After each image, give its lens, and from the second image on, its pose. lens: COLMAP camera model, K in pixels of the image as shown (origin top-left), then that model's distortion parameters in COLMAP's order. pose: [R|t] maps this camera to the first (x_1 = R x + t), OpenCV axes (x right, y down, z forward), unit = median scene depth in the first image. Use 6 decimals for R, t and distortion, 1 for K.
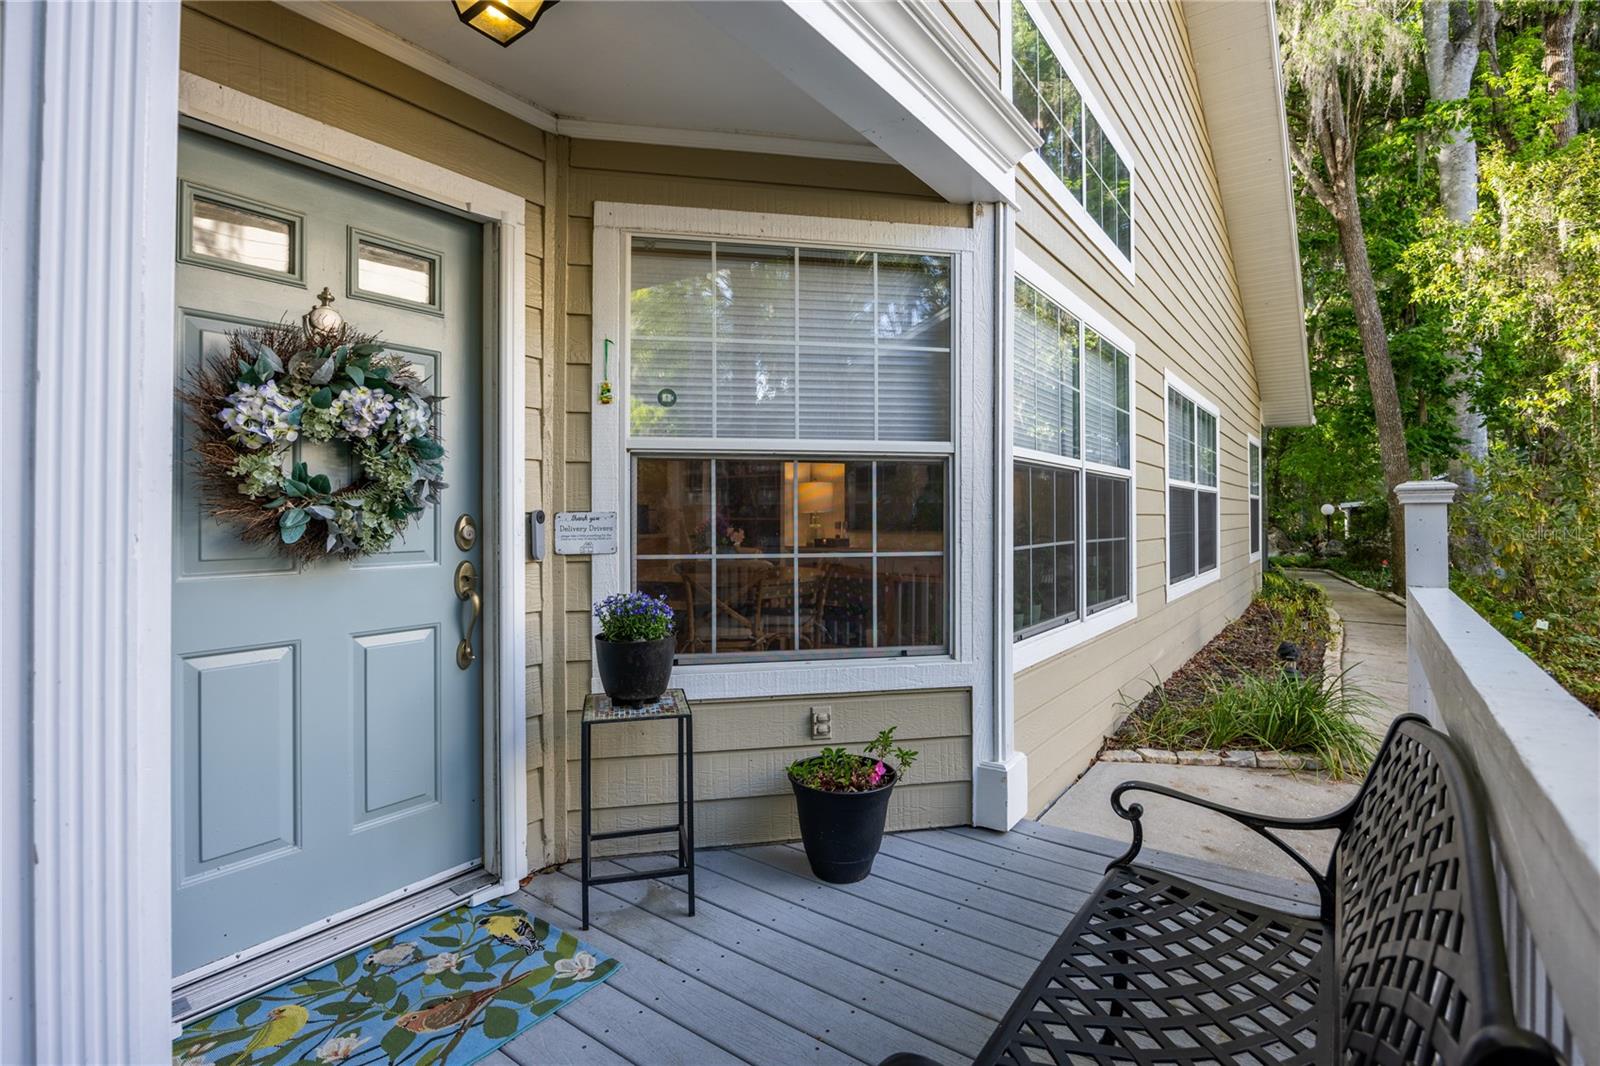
lens RADIAL K [[766.4, 0, 800.0], [0, 766.4, 533.0], [0, 0, 1]] dist [-0.000555, -0.000134]
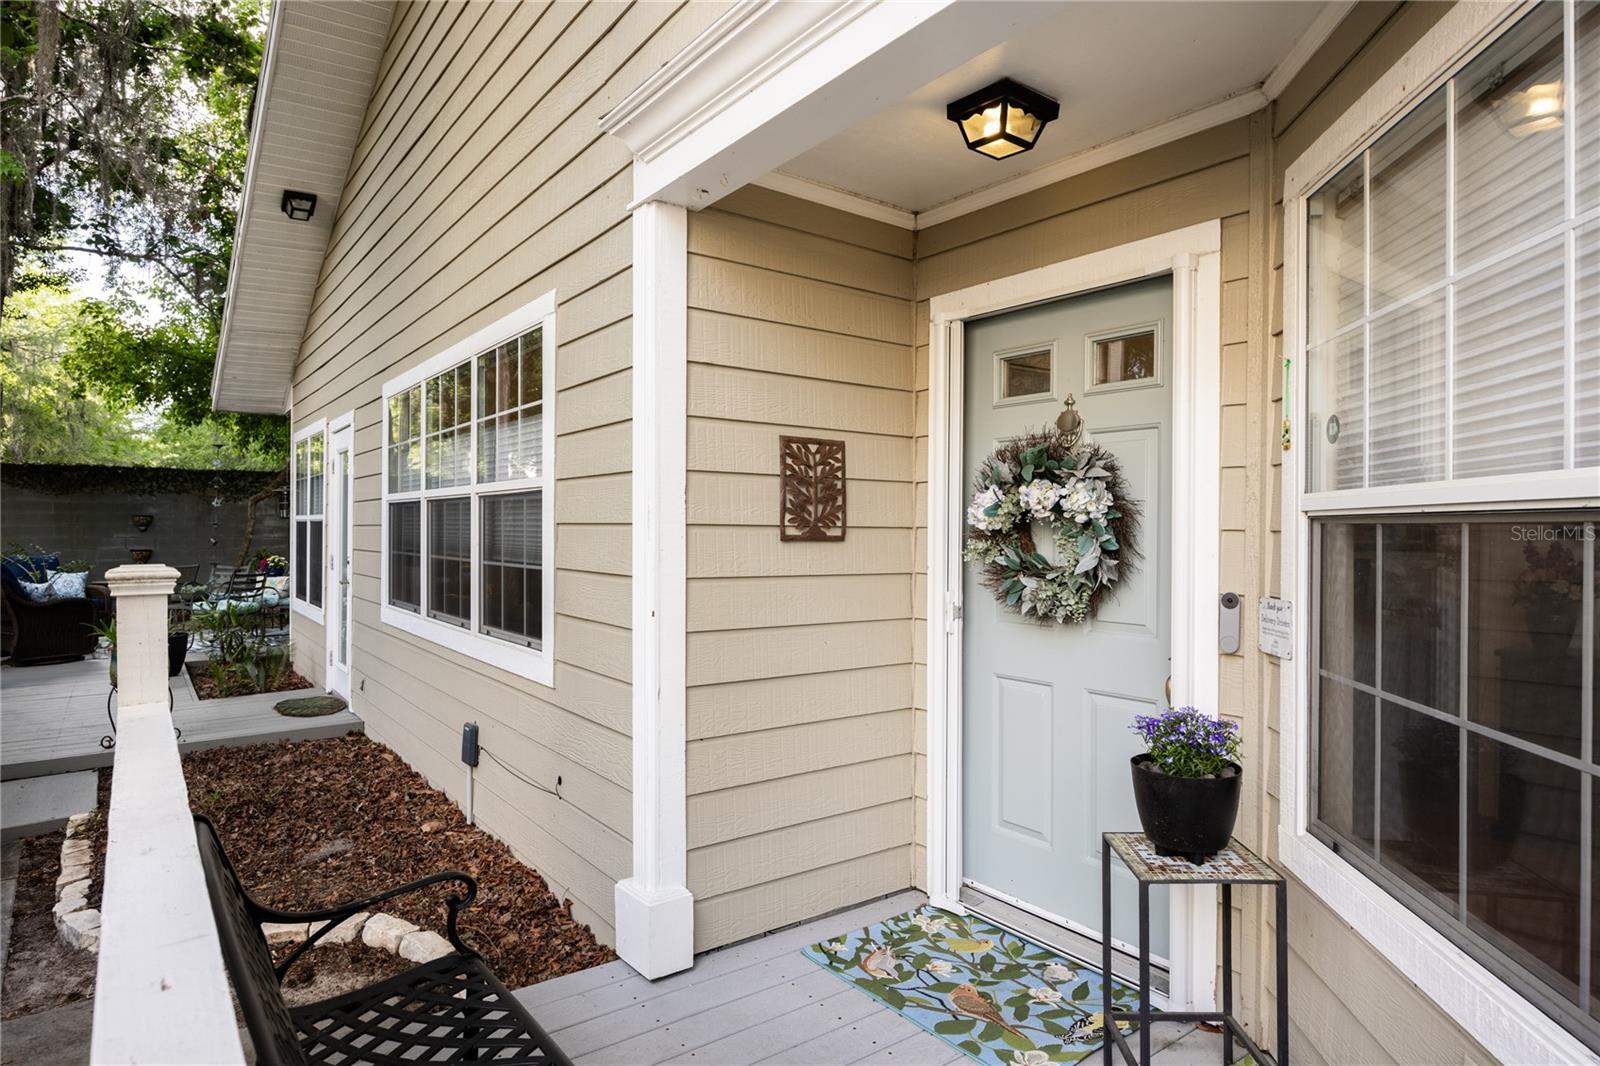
lens RADIAL K [[897.8, 0, 800.0], [0, 897.8, 533.0], [0, 0, 1]] dist [-0.025856, 0.000165]
pose [[-0.289480, 0.004193, -0.957175, 0.887443], [-0.034197, 0.999307, 0.014720, -0.116665], [0.956573, 0.036994, -0.289136, 1.033933]]
